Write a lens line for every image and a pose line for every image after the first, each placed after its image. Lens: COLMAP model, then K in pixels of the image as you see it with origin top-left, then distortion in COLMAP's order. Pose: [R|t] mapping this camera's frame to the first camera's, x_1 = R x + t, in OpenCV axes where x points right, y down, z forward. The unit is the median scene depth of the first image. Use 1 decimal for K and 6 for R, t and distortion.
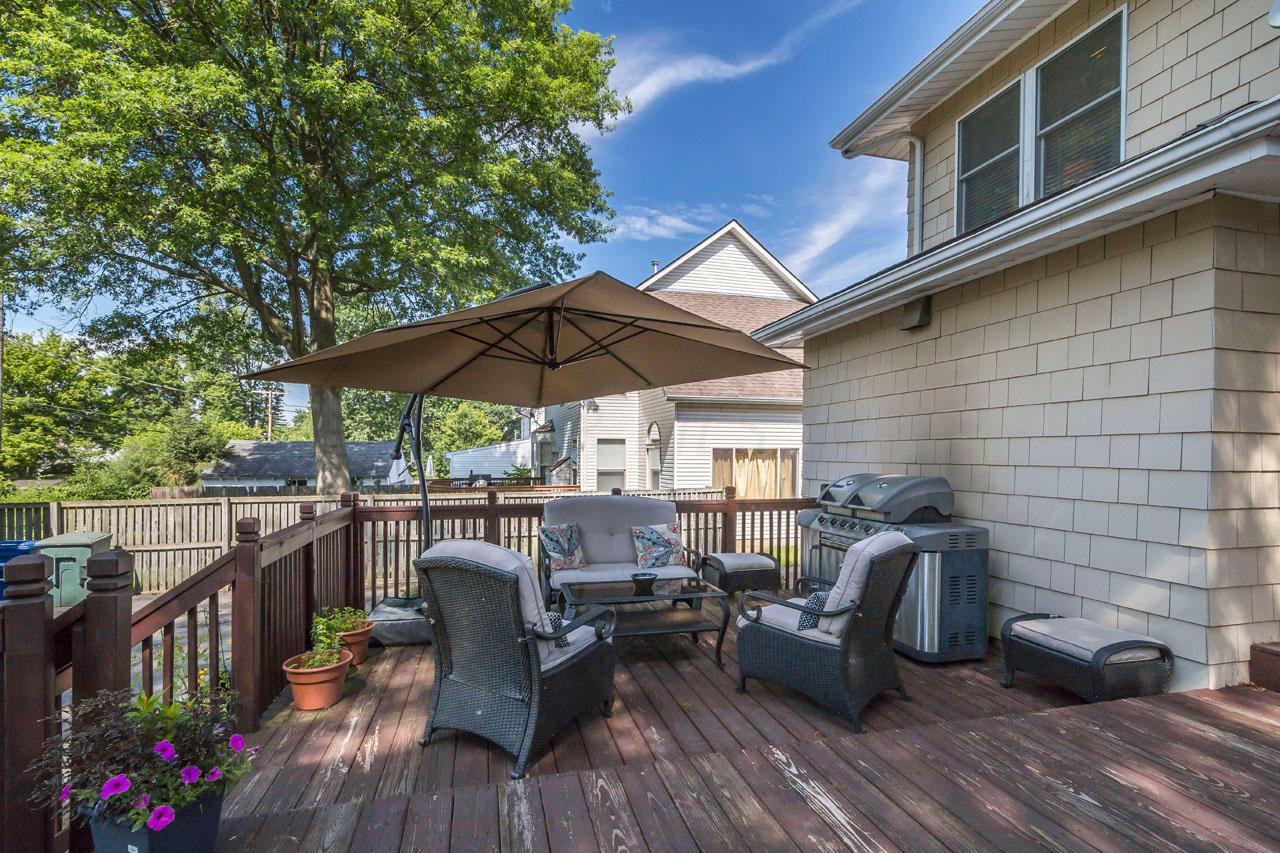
lens RADIAL K [[588.0, 0, 640.6], [0, 588.0, 452.7], [0, 0, 1]] dist [-0.006086, -0.000515]
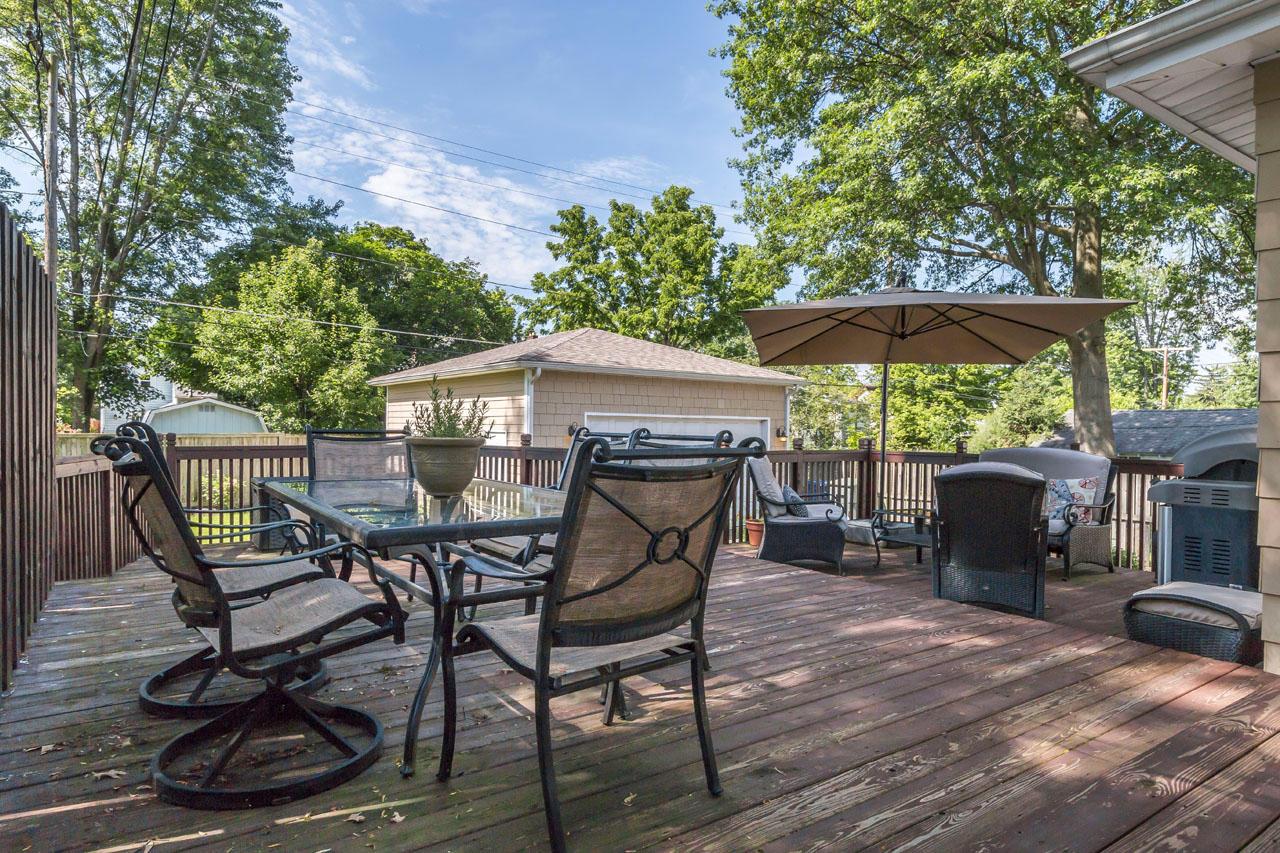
lens RADIAL K [[766.0, 0, 640.0], [0, 766.0, 428.8], [0, 0, 1]] dist [-0.000094, -0.000016]
pose [[0.348417, 0.013304, -0.937245, 0.309904], [-0.016806, 0.999827, 0.007944, 0.012470], [0.937189, 0.012983, 0.348580, -0.031623]]
